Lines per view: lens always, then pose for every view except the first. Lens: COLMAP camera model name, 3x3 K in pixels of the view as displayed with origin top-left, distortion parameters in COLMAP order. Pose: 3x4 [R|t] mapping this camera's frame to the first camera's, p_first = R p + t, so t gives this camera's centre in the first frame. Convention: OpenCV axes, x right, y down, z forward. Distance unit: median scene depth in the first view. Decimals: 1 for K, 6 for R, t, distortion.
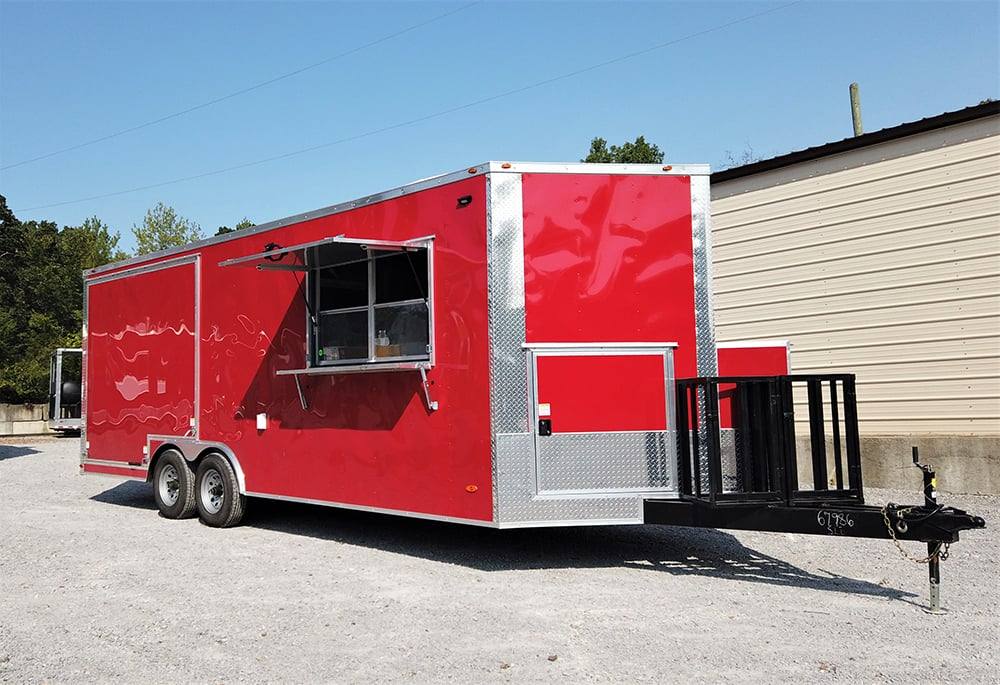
lens RADIAL K [[899.3, 0, 412.4], [0, 899.3, 307.6], [0, 0, 1]] dist [0.010643, 0.001999]
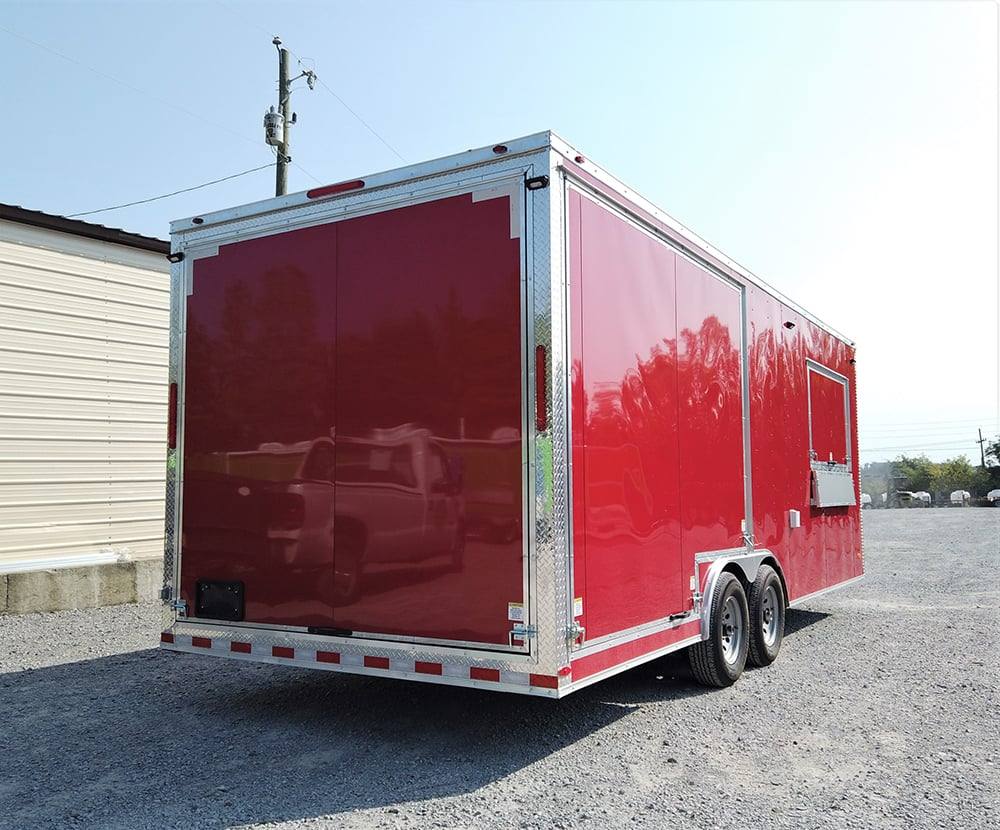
lens RADIAL K [[941.2, 0, 499.5], [0, 941.2, 430.8], [0, 0, 1]] dist [0.002080, -0.000444]
pose [[-0.273809, 0.089048, 0.957653, -1.275565], [-0.083276, 0.989770, -0.115845, 0.224083], [-0.958172, -0.111469, -0.263592, 1.993830]]
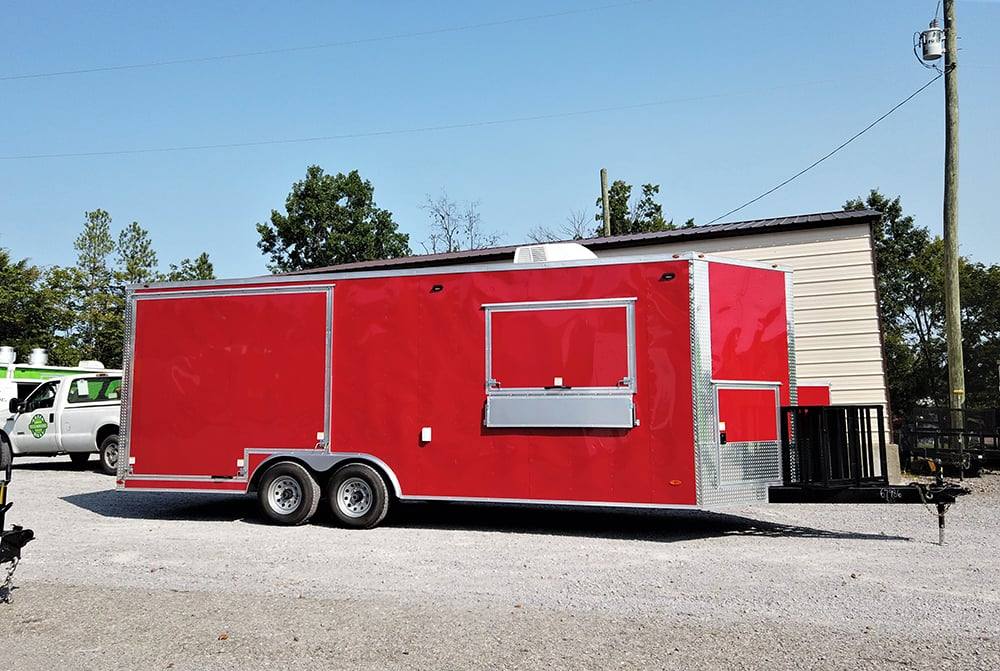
lens RADIAL K [[891.1, 0, 478.0], [0, 891.1, 285.5], [0, 0, 1]] dist [0.032797, -0.009625]
pose [[0.878661, 0.075433, 0.471450, -0.882100], [-0.056457, 0.996928, -0.054291, -0.012278], [-0.474097, 0.021087, 0.880220, -0.089580]]
